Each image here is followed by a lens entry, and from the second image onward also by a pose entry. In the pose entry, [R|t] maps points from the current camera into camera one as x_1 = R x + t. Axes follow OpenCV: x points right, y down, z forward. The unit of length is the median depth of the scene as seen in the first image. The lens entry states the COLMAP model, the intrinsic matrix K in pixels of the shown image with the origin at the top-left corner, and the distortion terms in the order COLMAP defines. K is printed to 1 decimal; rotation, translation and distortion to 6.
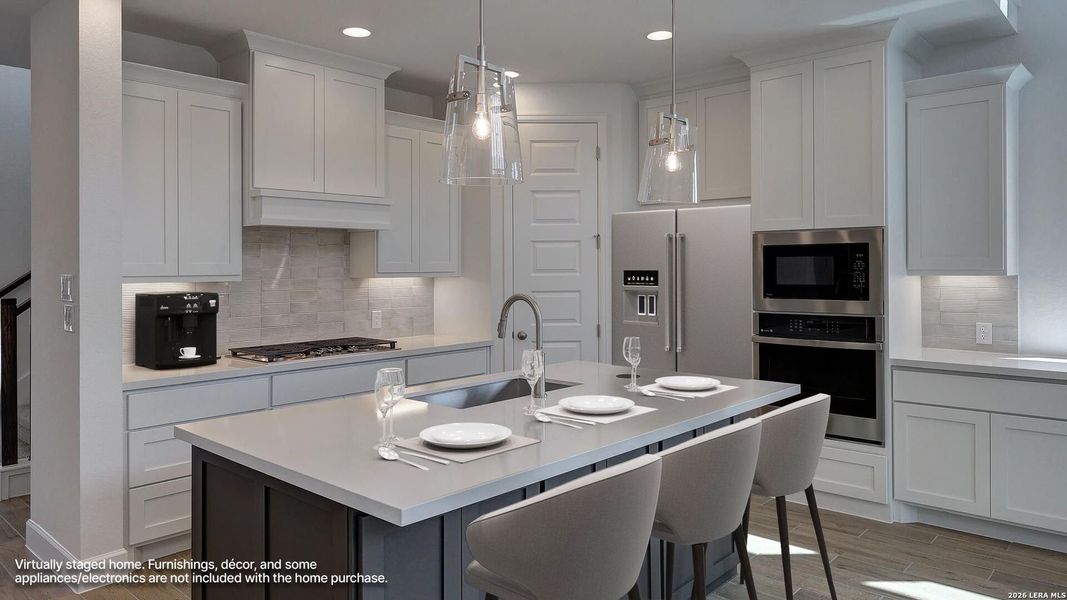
lens RADIAL K [[715.9, 0, 533.5], [0, 715.9, 300.0], [0, 0, 1]] dist [-0.001036, 0.000059]
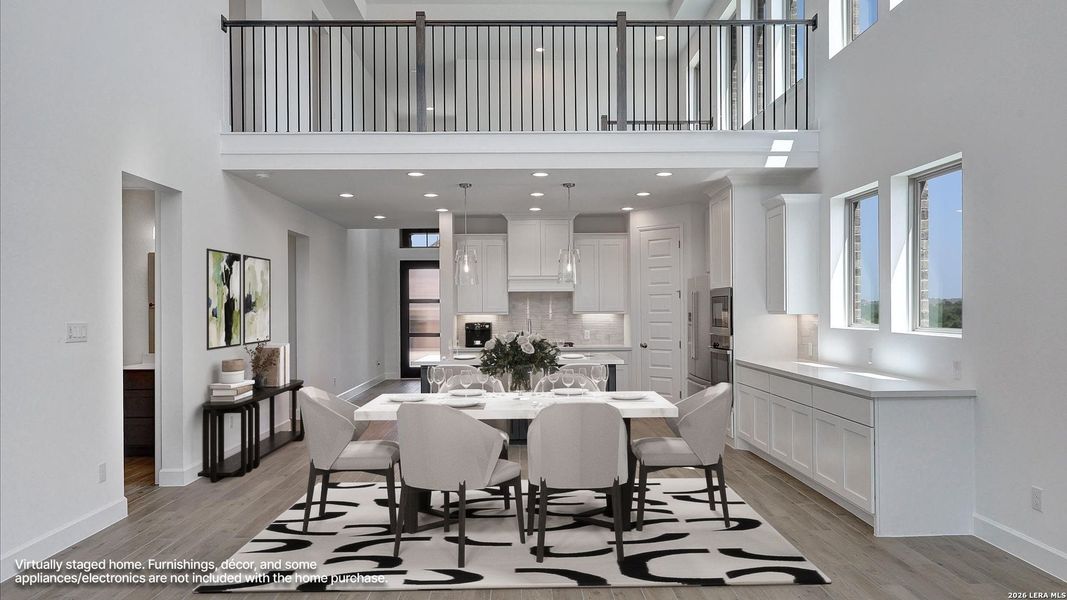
lens RADIAL K [[715.9, 0, 533.5], [0, 715.9, 300.0], [0, 0, 1]] dist [-0.001036, 0.000059]
pose [[0.686372, -0.008397, -0.727202, 1.261975], [-0.027970, 0.998889, -0.037935, 0.011105], [0.726713, 0.046377, 0.685374, -0.528211]]
